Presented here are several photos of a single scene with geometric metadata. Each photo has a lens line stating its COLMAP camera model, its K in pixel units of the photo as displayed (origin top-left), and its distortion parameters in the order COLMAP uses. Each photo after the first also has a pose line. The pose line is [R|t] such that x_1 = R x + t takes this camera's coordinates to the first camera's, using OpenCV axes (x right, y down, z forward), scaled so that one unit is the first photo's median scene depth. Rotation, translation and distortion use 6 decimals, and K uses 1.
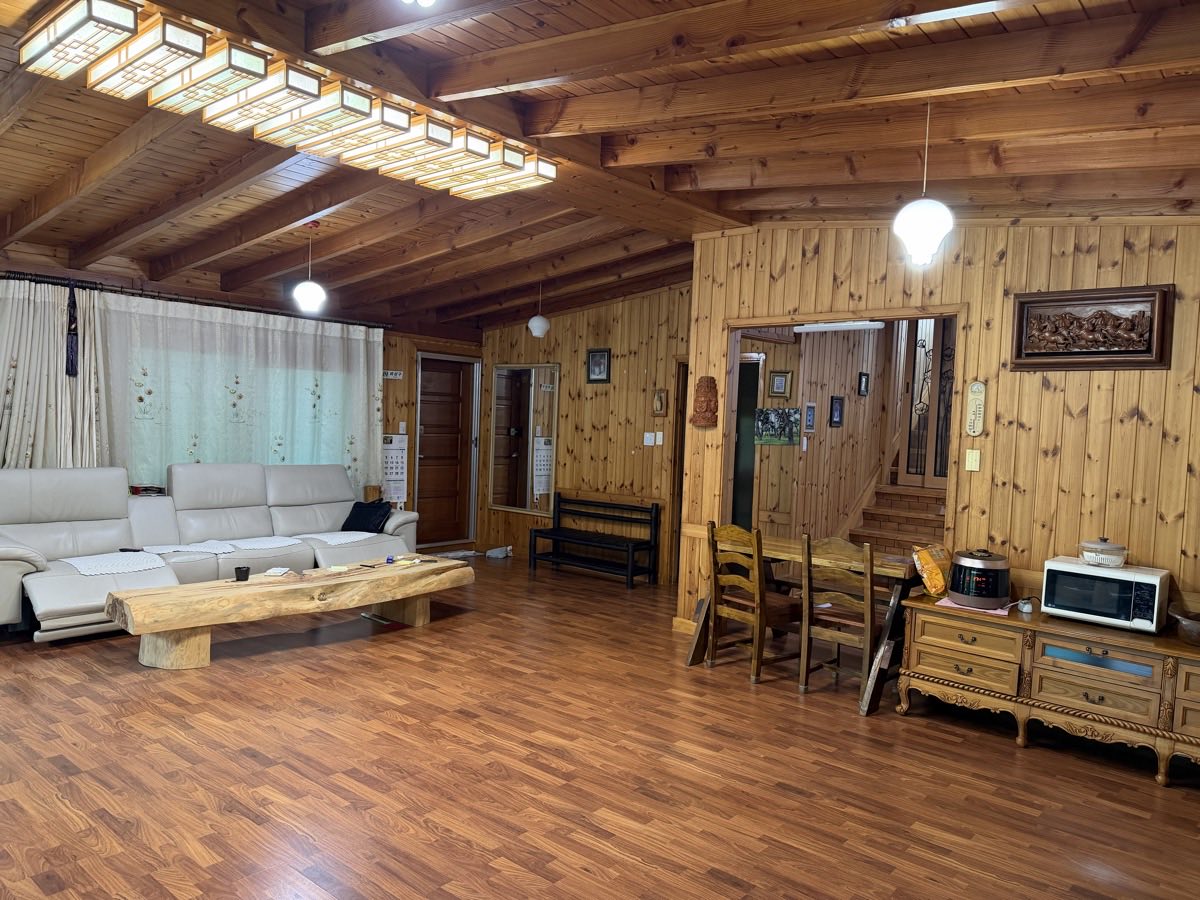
lens RADIAL K [[841.9, 0, 600.0], [0, 841.9, 450.0], [0, 0, 1]] dist [0.026216, -0.032917]
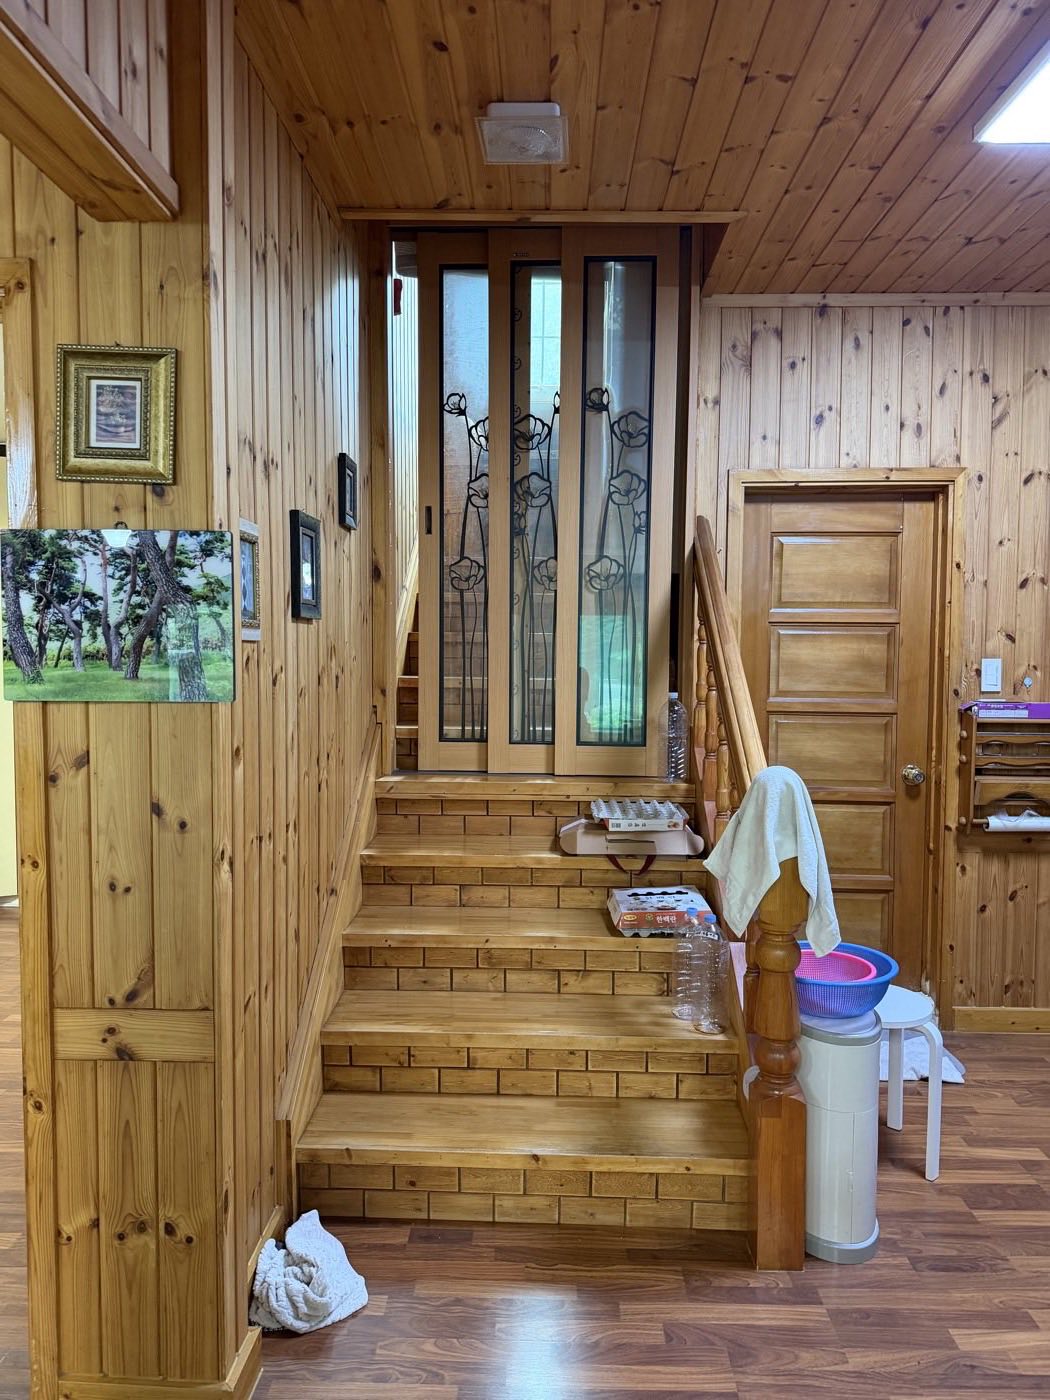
lens RADIAL K [[982.3, 0, 525.0], [0, 982.3, 700.0], [0, 0, 1]] dist [0.026216, -0.032917]
pose [[0.777498, -0.072987, 0.624636, 0.132380], [0.053737, 0.997320, 0.049646, -0.013536], [-0.626585, -0.005034, 0.779337, 0.737816]]
